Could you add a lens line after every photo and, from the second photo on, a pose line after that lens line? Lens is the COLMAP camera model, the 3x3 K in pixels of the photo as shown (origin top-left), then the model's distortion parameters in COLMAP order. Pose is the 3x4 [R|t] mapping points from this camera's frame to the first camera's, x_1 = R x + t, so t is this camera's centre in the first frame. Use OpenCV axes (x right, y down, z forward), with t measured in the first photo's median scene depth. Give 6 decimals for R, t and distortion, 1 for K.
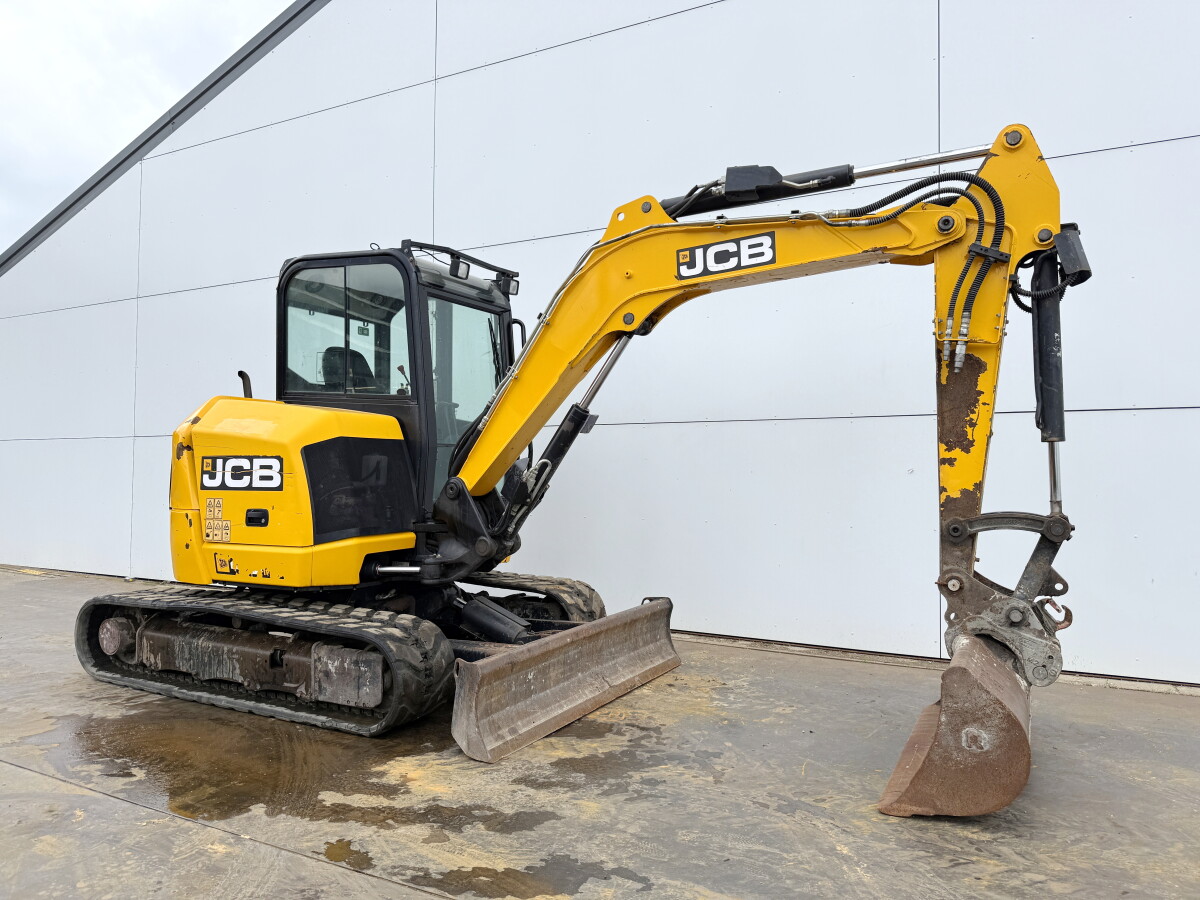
lens RADIAL K [[831.7, 0, 600.0], [0, 831.7, 450.0], [0, 0, 1]] dist [0.098791, -0.160354]
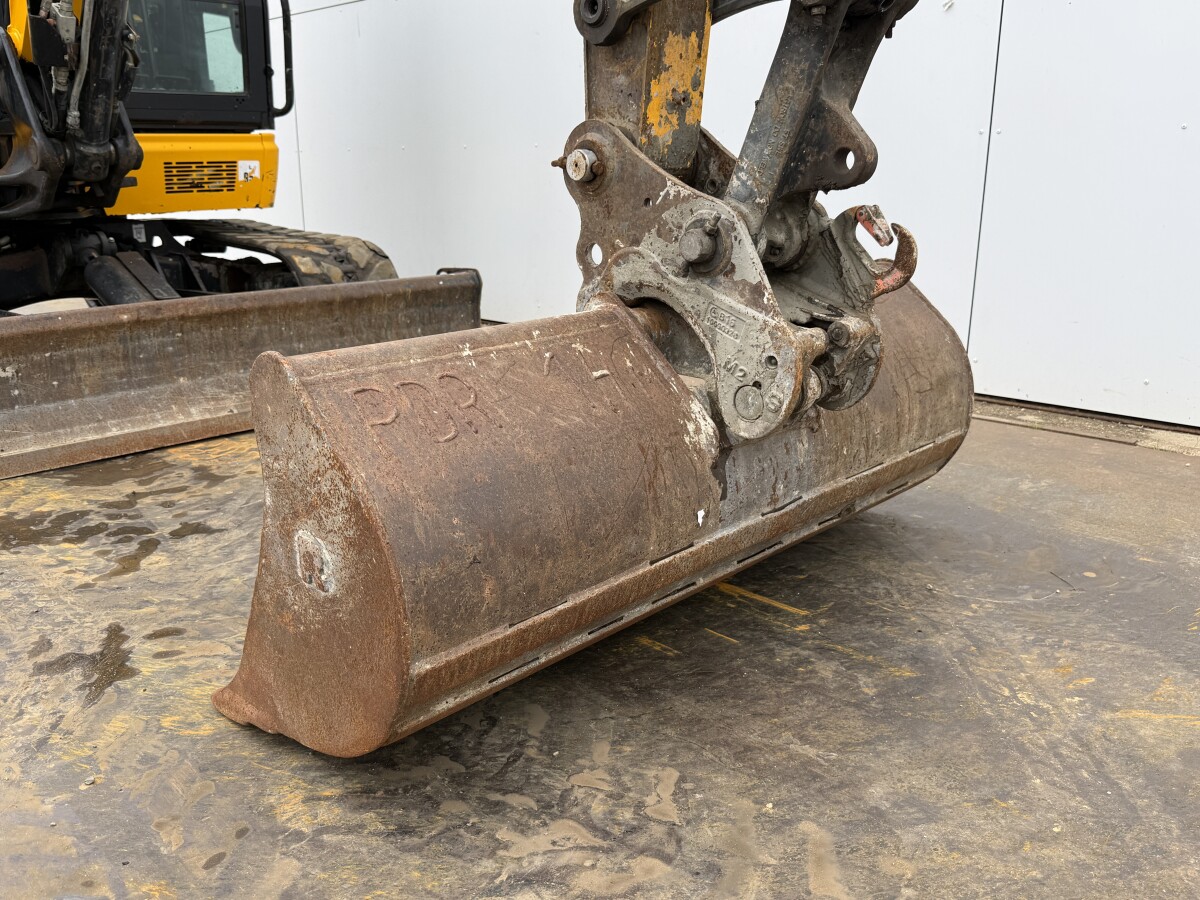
lens RADIAL K [[996.2, 0, 600.0], [0, 996.2, 450.0], [0, 0, 1]] dist [0.130922, -0.293724]
pose [[0.960172, 0.067151, -0.271220, 0.479482], [0.015459, 0.956437, 0.291530, 0.130110], [0.278981, -0.284112, 0.917306, 0.481078]]
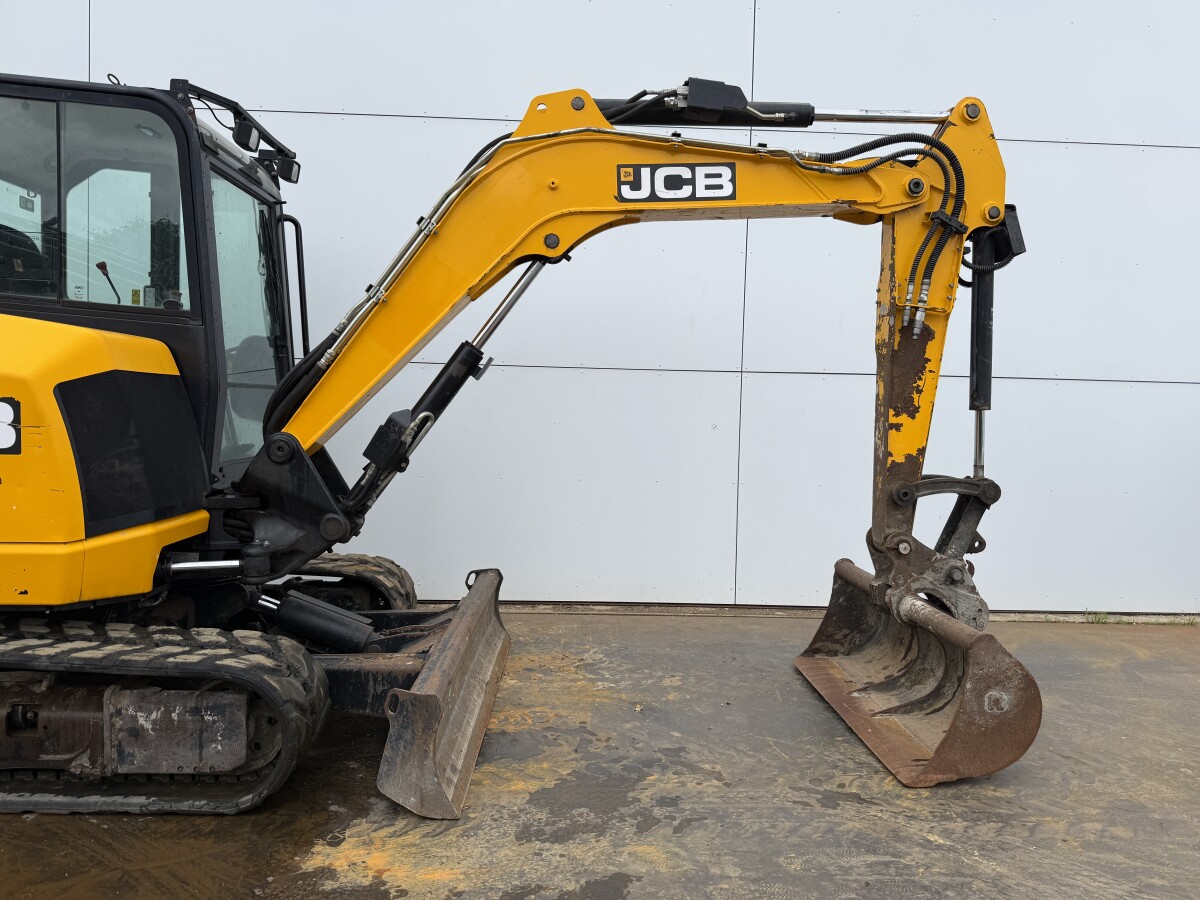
lens RADIAL K [[839.0, 0, 606.0], [0, 839.0, 451.7], [0, 0, 1]] dist [0.094603, -0.166286]
pose [[0.860020, -0.006446, 0.510220, -0.357690], [-0.035069, 0.996809, 0.071706, -0.015168], [-0.509054, -0.079562, 0.857049, 0.269341]]
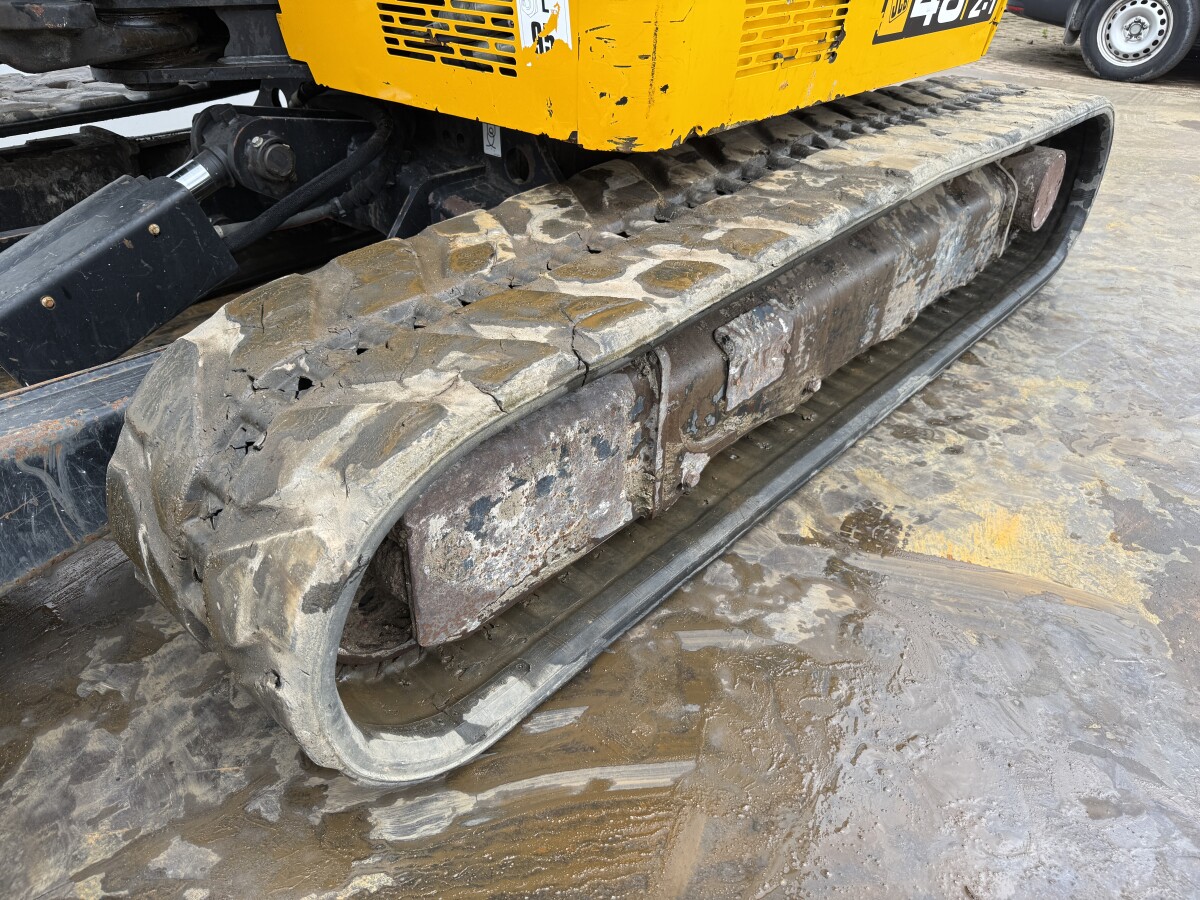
lens RADIAL K [[831.7, 0, 600.0], [0, 831.7, 450.0], [0, 0, 1]] dist [0.098791, -0.160354]
pose [[-0.209689, 0.529188, -0.822187, 0.123251], [-0.002740, 0.840560, 0.541712, 0.123593], [0.977764, 0.115844, -0.174806, 1.480167]]
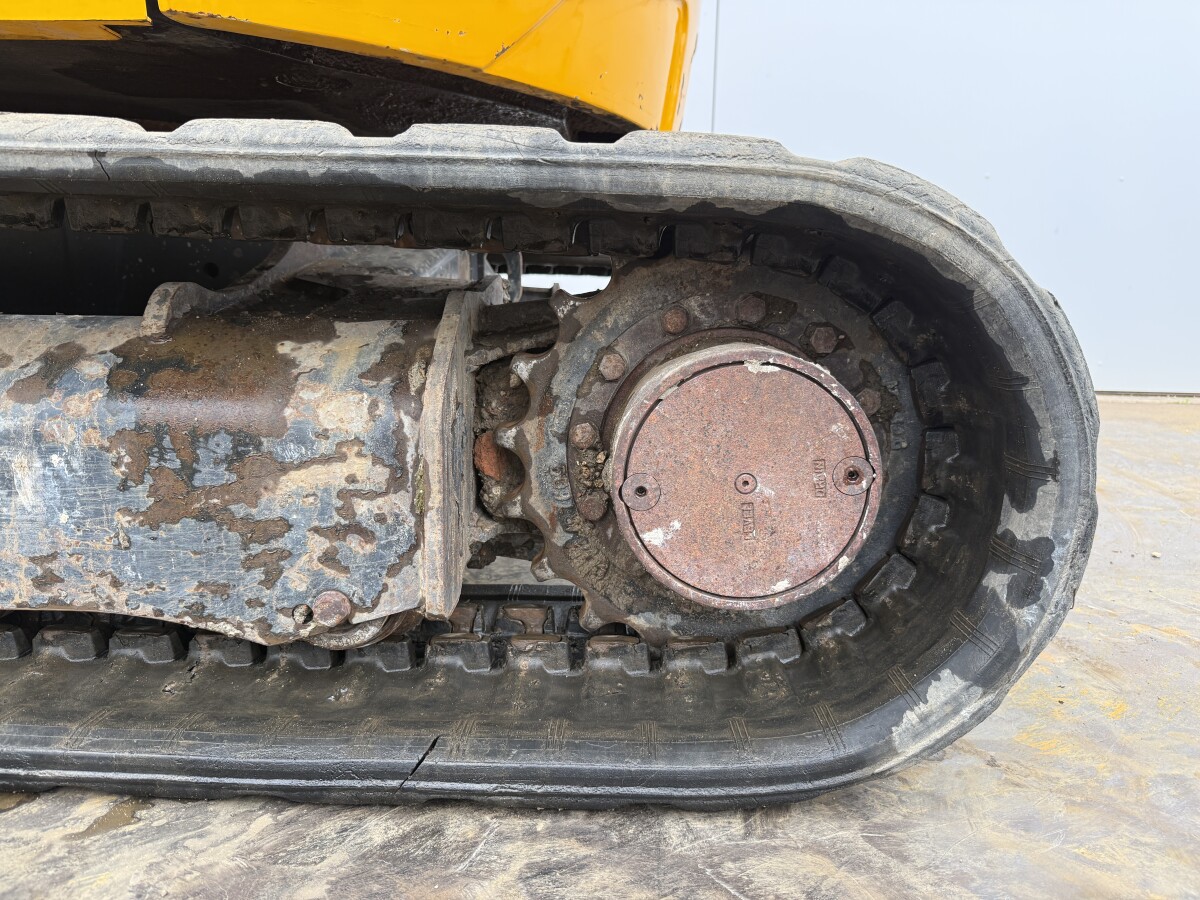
lens RADIAL K [[839.0, 0, 606.0], [0, 839.0, 451.7], [0, 0, 1]] dist [0.094603, -0.166286]
pose [[-0.883080, 0.070959, -0.463826, -0.397879], [-0.010415, 0.985291, 0.170566, 0.249751], [0.469107, 0.155454, -0.869352, 1.787604]]
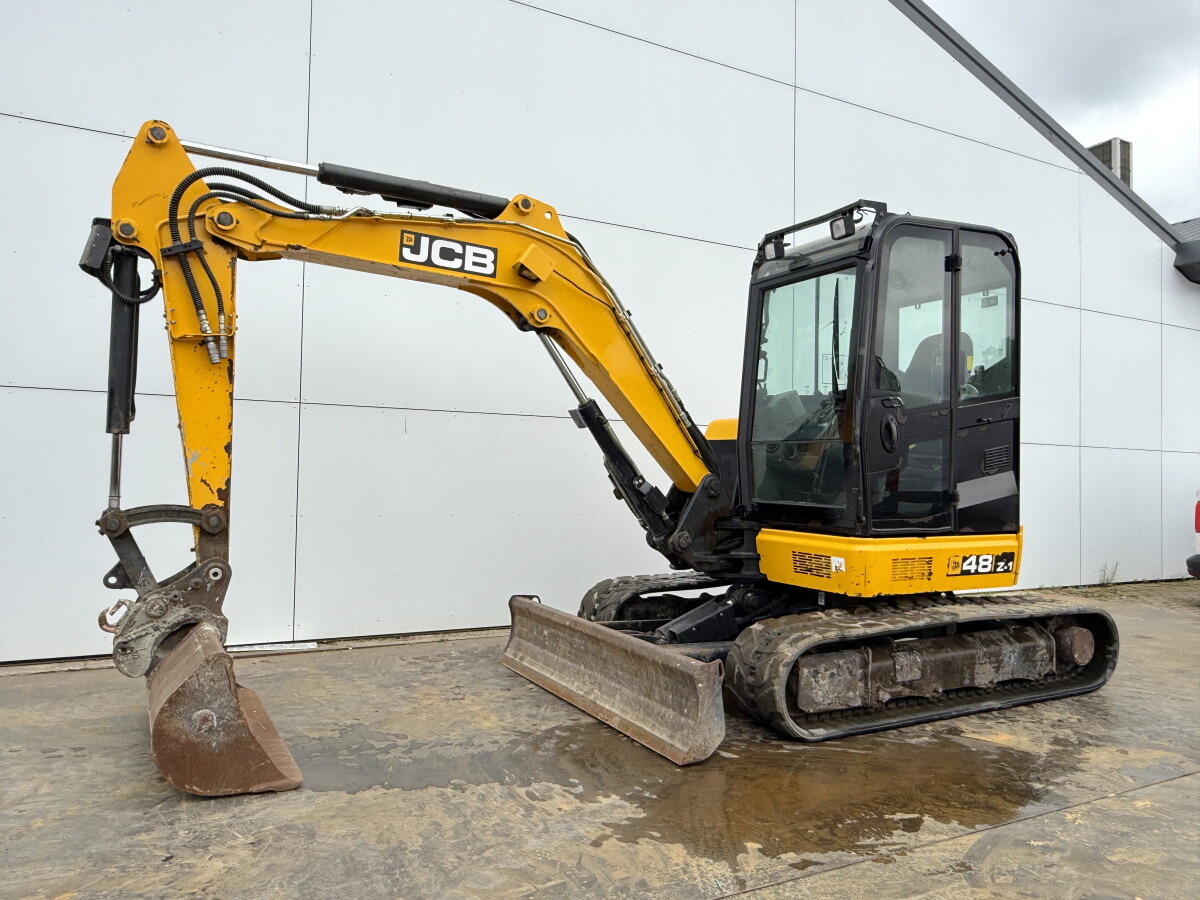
lens RADIAL K [[846.4, 0, 598.4], [0, 846.4, 452.4], [0, 0, 1]] dist [-0.003711, 0.000956]
pose [[-0.538636, -0.027593, -0.842087, 0.916851], [-0.006744, 0.999573, -0.028440, 0.042356], [0.842512, -0.009639, -0.538592, 1.726427]]
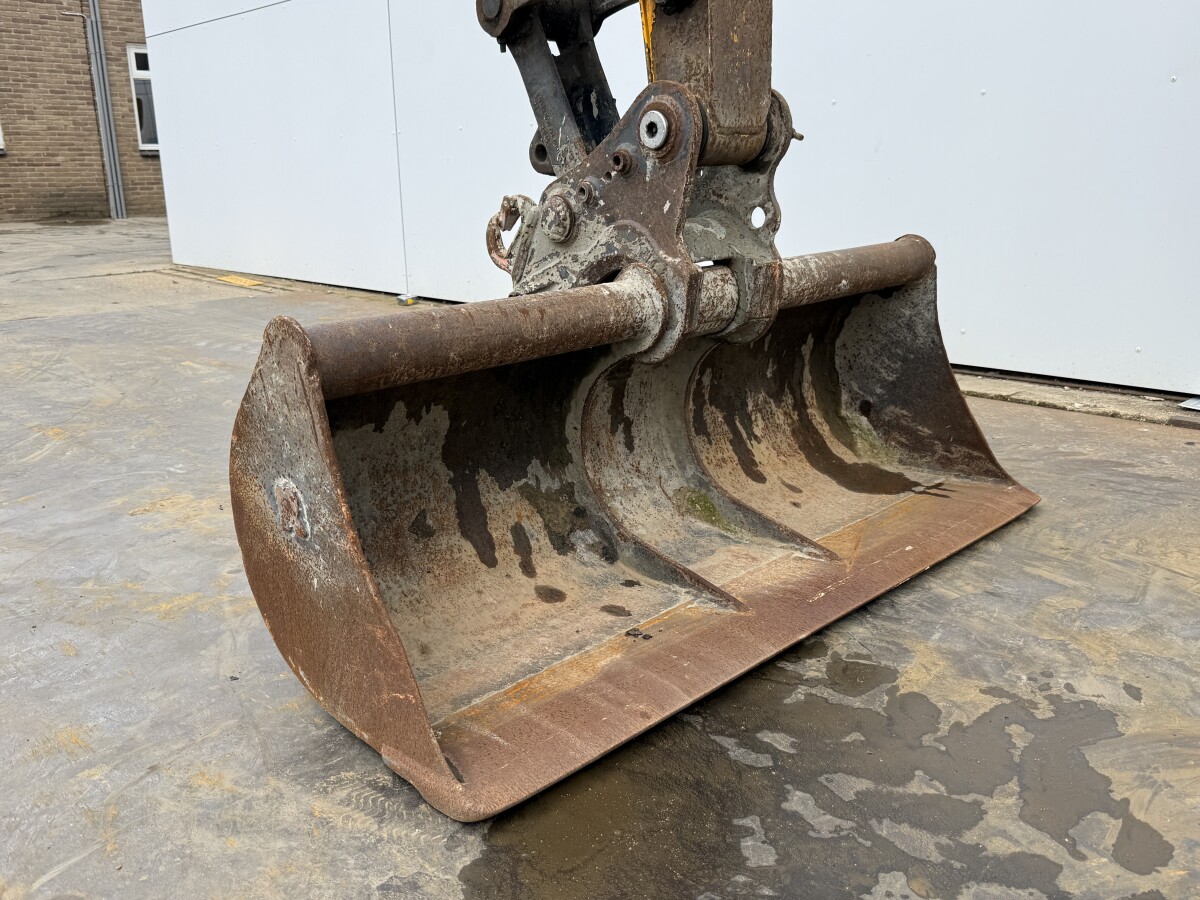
lens RADIAL K [[1001.7, 0, 585.8], [0, 1001.7, 463.8], [0, 0, 1]] dist [0.114871, -0.233301]
pose [[-0.953158, -0.059865, 0.296488, 0.291577], [0.021841, 0.964037, 0.264869, 0.166299], [-0.301682, 0.258938, -0.917572, 1.283480]]
